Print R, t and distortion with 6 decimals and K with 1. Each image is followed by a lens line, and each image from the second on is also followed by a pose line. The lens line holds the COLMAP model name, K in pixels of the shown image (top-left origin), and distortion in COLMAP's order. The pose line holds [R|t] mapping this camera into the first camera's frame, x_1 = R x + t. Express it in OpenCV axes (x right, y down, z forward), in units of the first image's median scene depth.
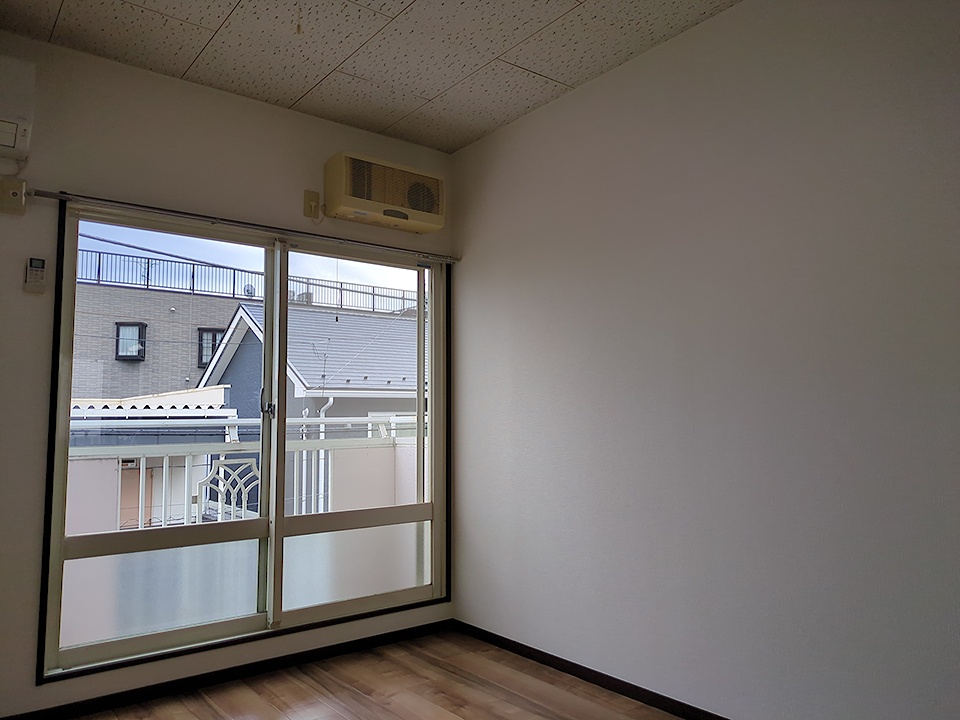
lens RADIAL K [[714.3, 0, 482.1], [0, 714.3, 355.9], [0, 0, 1]] dist [0.054260, -0.049558]
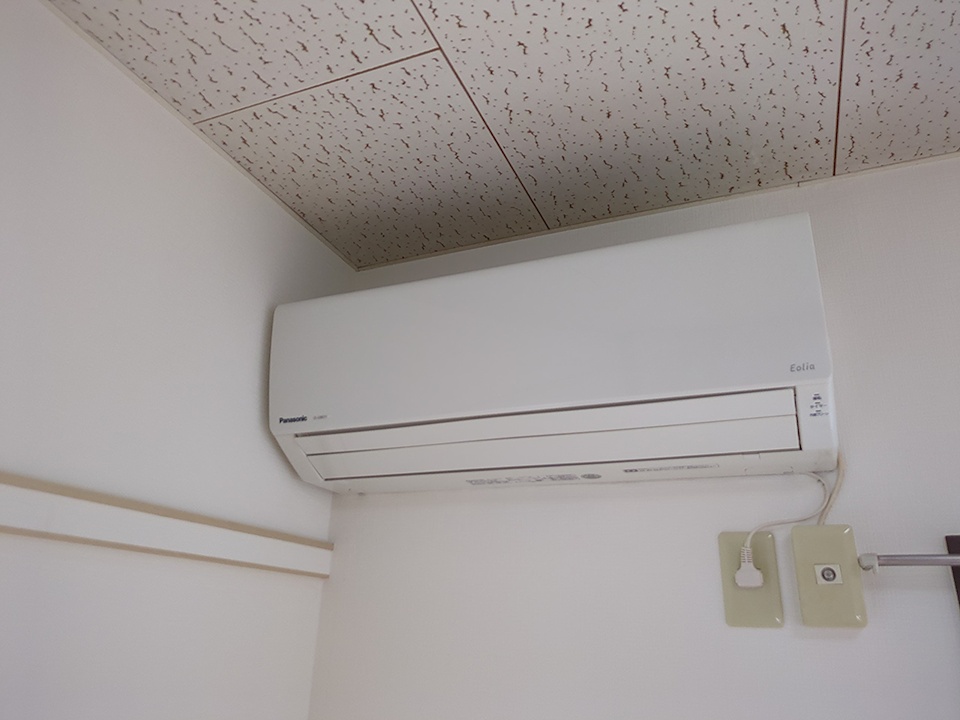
lens RADIAL K [[714.3, 0, 482.1], [0, 714.3, 355.9], [0, 0, 1]] dist [0.054260, -0.049558]
pose [[0.493637, -0.290091, -0.819859, -0.292464], [0.041138, 0.949460, -0.311179, -0.159390], [0.868694, 0.119883, 0.480623, 0.480976]]
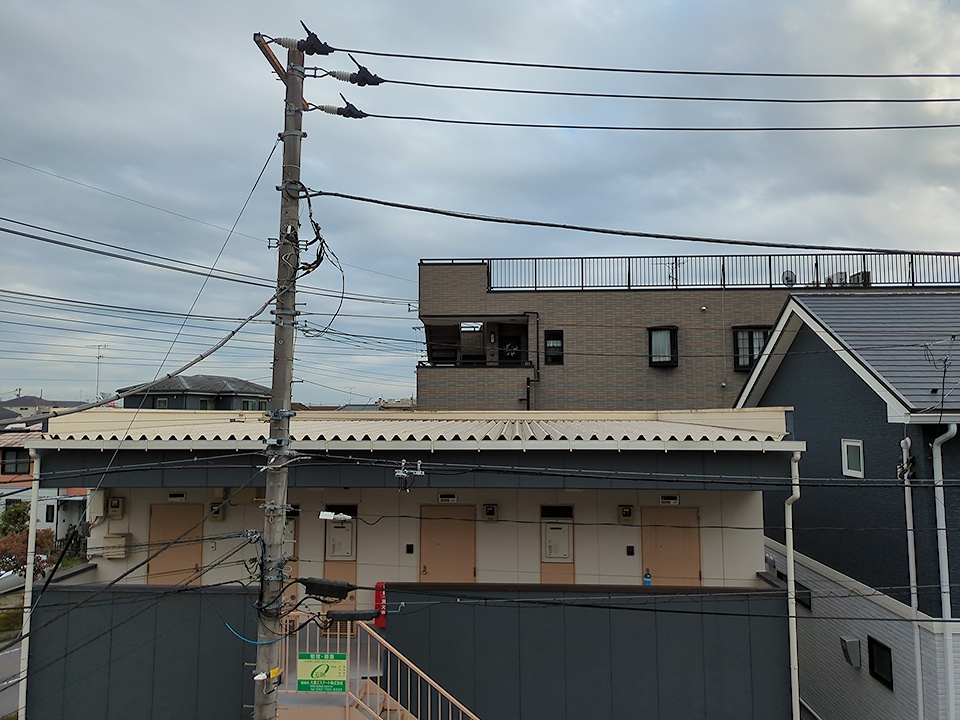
lens RADIAL K [[714.3, 0, 482.1], [0, 714.3, 355.9], [0, 0, 1]] dist [0.054260, -0.049558]
pose [[0.763948, -0.045675, -0.643659, -0.426164], [0.052299, 0.998593, -0.008789, -0.078972], [0.643155, -0.026948, 0.765262, 0.853012]]
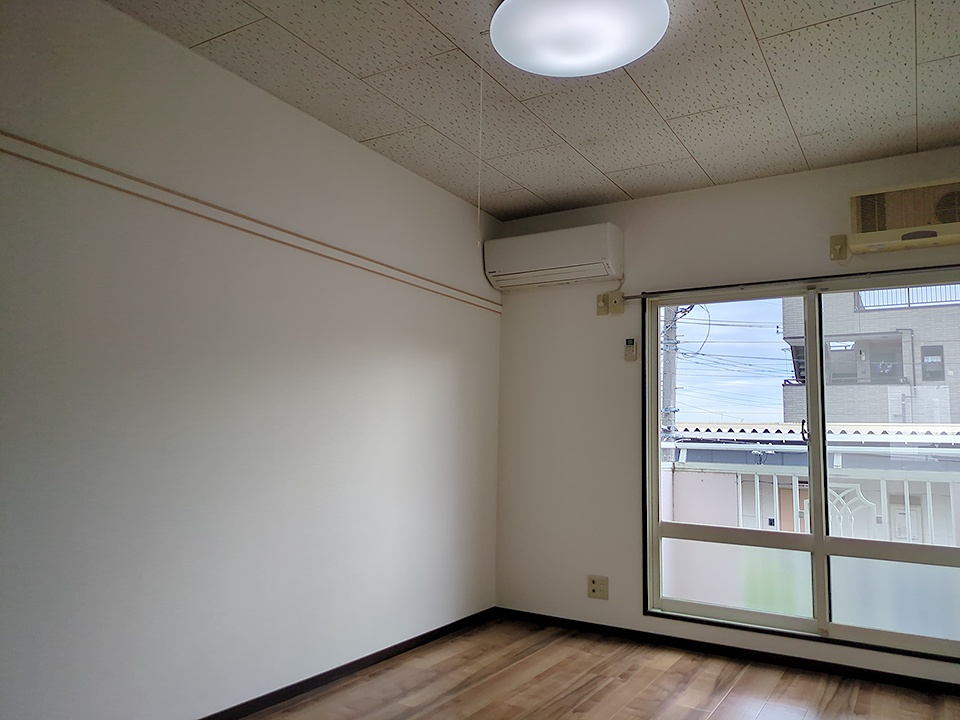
lens RADIAL K [[714.3, 0, 482.1], [0, 714.3, 355.9], [0, 0, 1]] dist [0.054260, -0.049558]
pose [[0.356982, -0.090159, -0.929750, 0.523400], [0.059092, 0.995517, -0.073848, -0.001068], [0.932240, -0.028579, 0.360709, 0.100685]]
